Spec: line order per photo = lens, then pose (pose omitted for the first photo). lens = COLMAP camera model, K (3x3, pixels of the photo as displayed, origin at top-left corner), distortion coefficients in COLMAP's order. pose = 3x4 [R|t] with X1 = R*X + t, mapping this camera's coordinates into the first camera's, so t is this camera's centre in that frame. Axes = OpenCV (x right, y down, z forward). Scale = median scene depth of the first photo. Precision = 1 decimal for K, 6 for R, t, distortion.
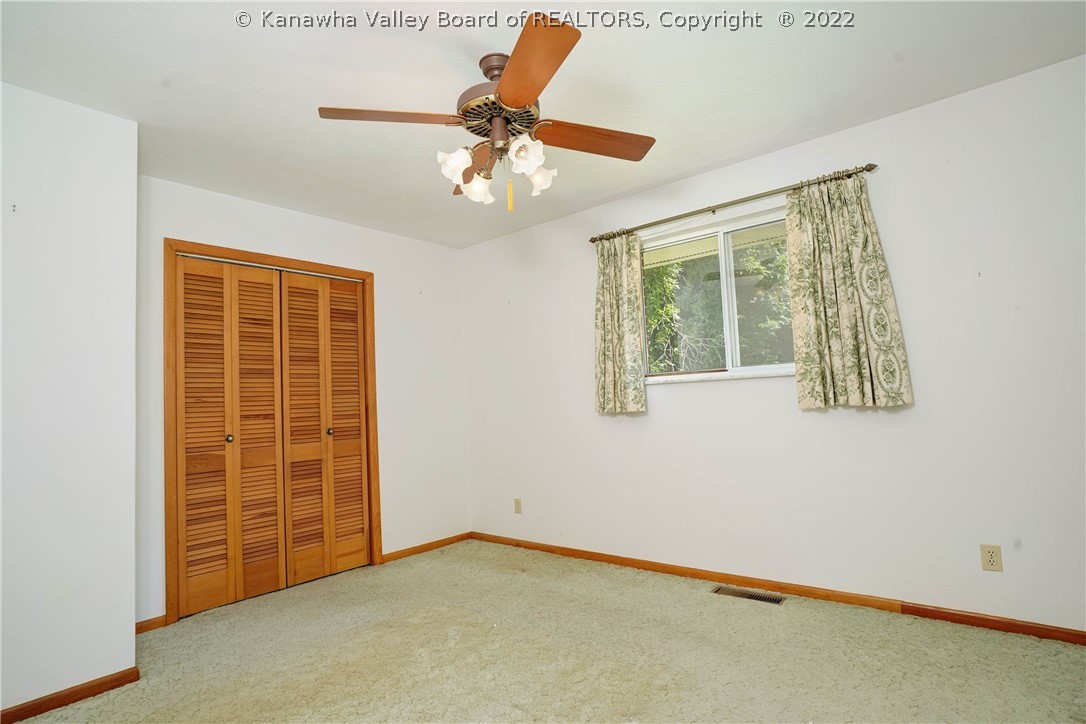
lens RADIAL K [[565.1, 0, 543.8], [0, 565.1, 361.1], [0, 0, 1]] dist [-0.003955, 0.001643]
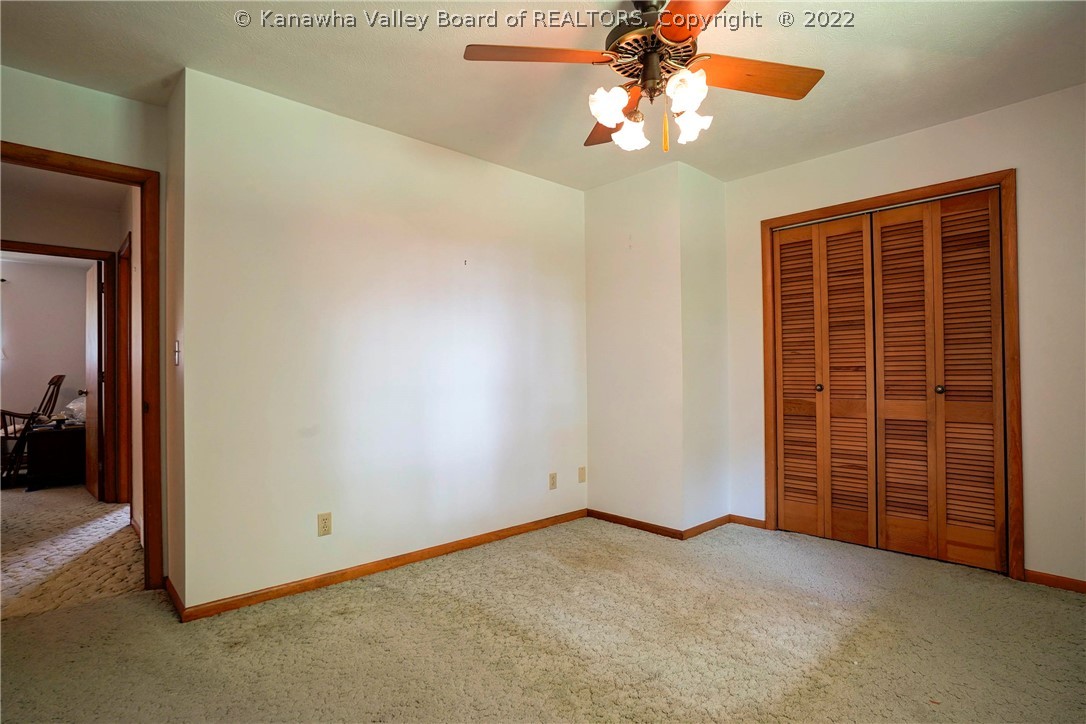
lens RADIAL K [[565.1, 0, 544.1], [0, 565.1, 364.9], [0, 0, 1]] dist [-0.003955, 0.001643]
pose [[-0.114845, 0.027788, -0.992995, 0.539904], [0.084757, 0.996238, 0.018076, 0.027349], [0.989761, -0.082087, -0.116768, 0.569630]]
